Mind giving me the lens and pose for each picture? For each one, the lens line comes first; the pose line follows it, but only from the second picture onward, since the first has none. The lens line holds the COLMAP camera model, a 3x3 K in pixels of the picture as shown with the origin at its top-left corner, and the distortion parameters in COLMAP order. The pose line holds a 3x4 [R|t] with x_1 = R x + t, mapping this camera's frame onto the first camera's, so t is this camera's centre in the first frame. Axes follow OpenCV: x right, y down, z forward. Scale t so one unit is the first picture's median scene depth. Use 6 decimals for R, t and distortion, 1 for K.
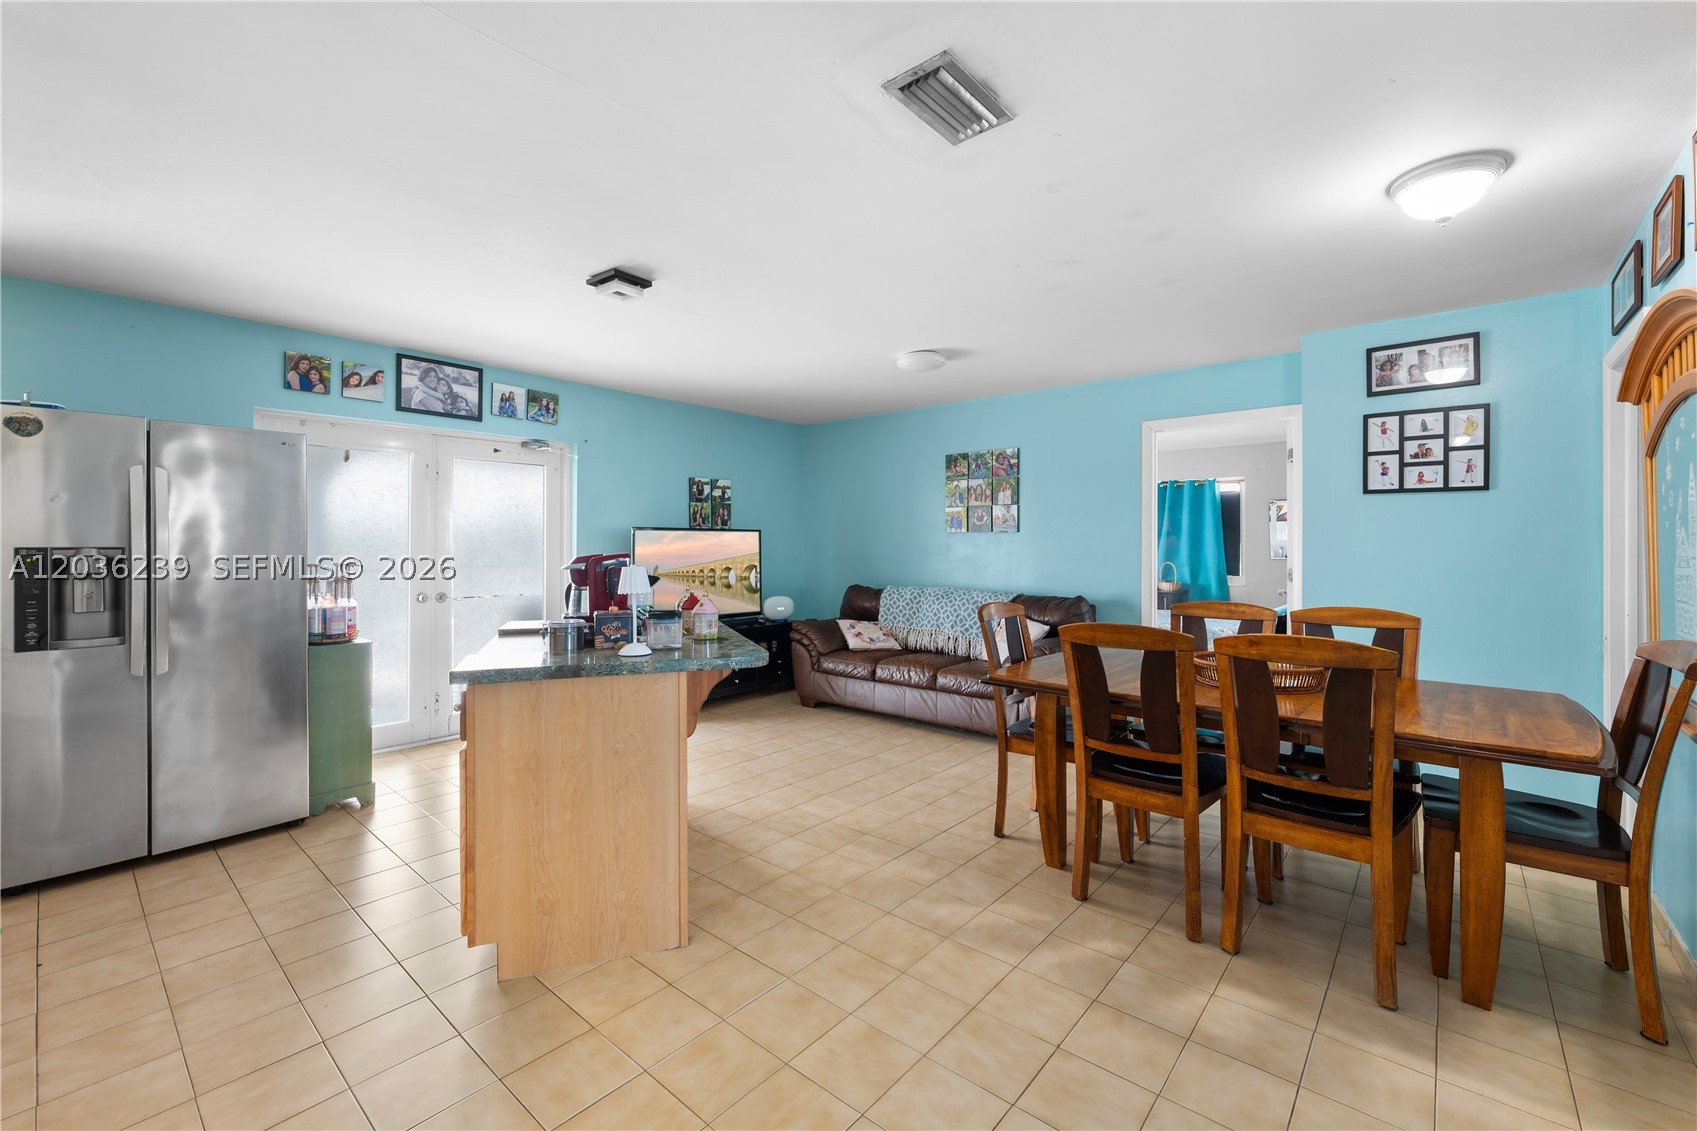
lens RADIAL K [[698.3, 0, 848.3], [0, 698.3, 551.9], [0, 0, 1]] dist [0.001159, 0.000199]
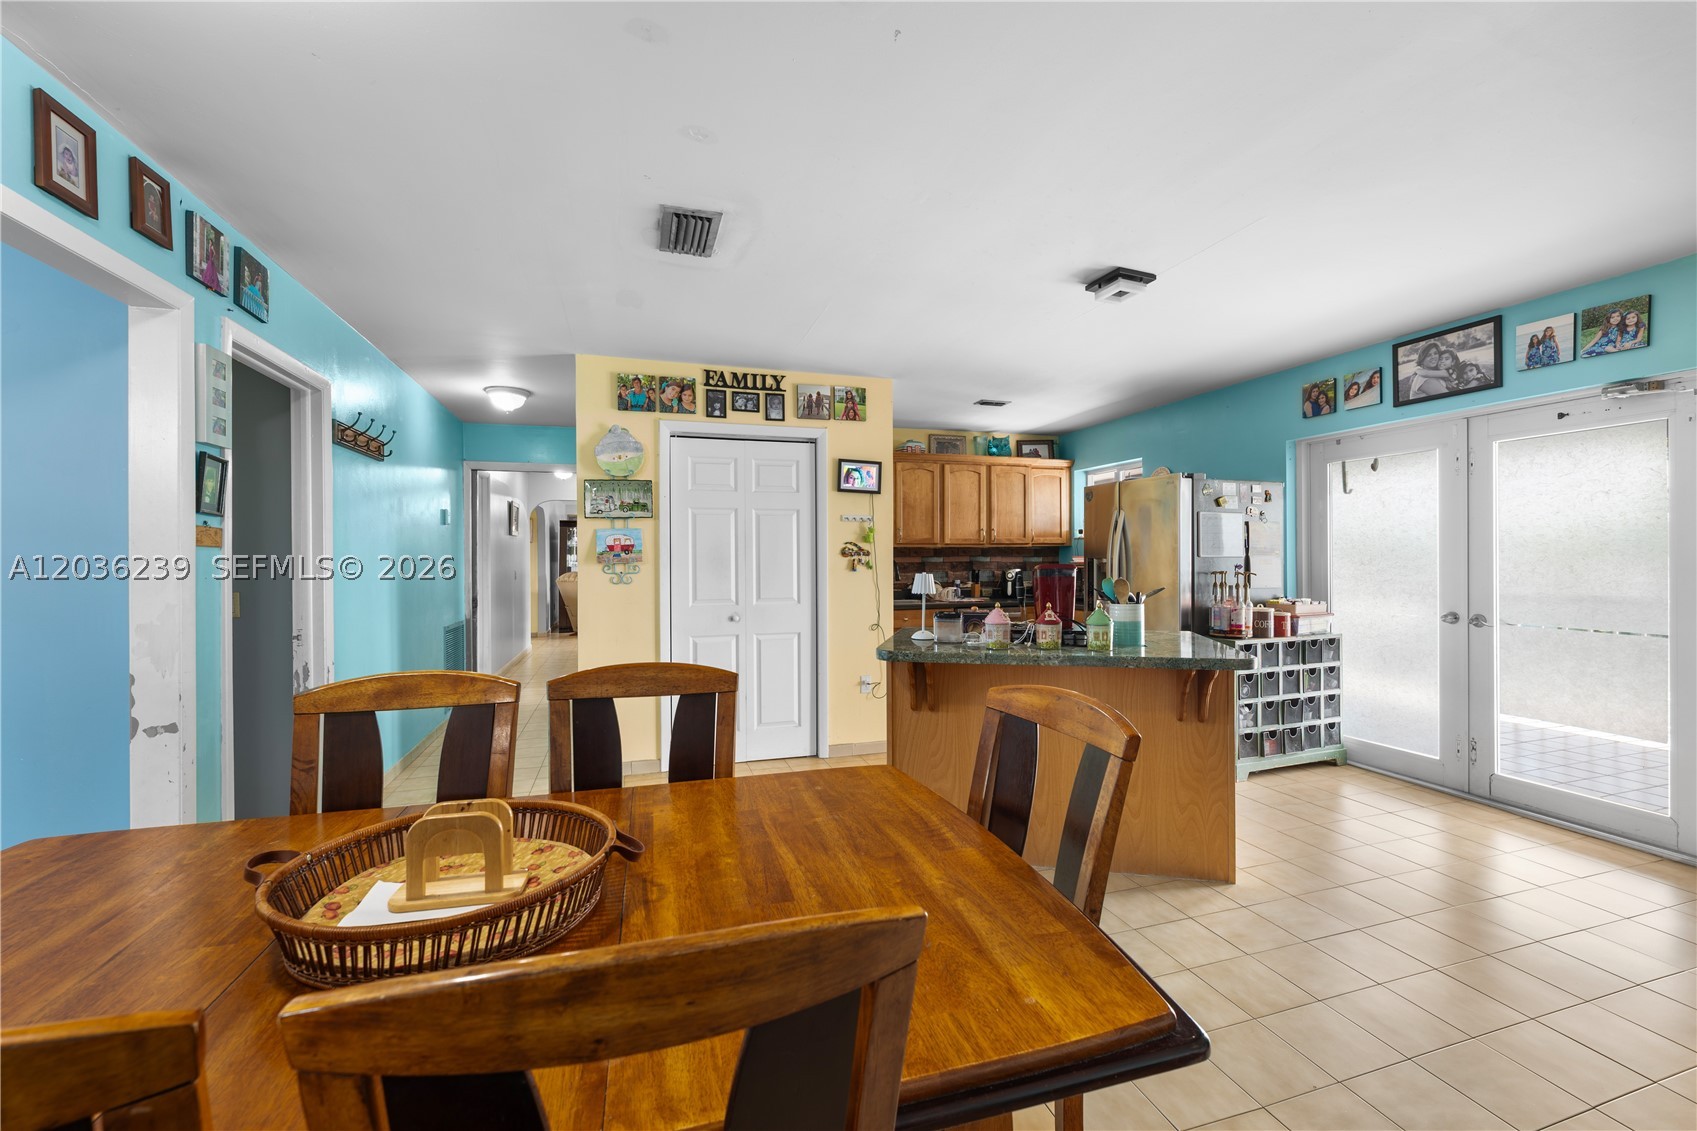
lens RADIAL K [[698.3, 0, 855.1], [0, 698.3, 561.4], [0, 0, 1]] dist [0.001159, 0.000199]
pose [[-0.522120, 0.004777, -0.852858, 0.492524], [-0.005653, 0.999943, 0.009061, -0.005359], [0.852853, 0.009552, -0.522064, 0.861117]]
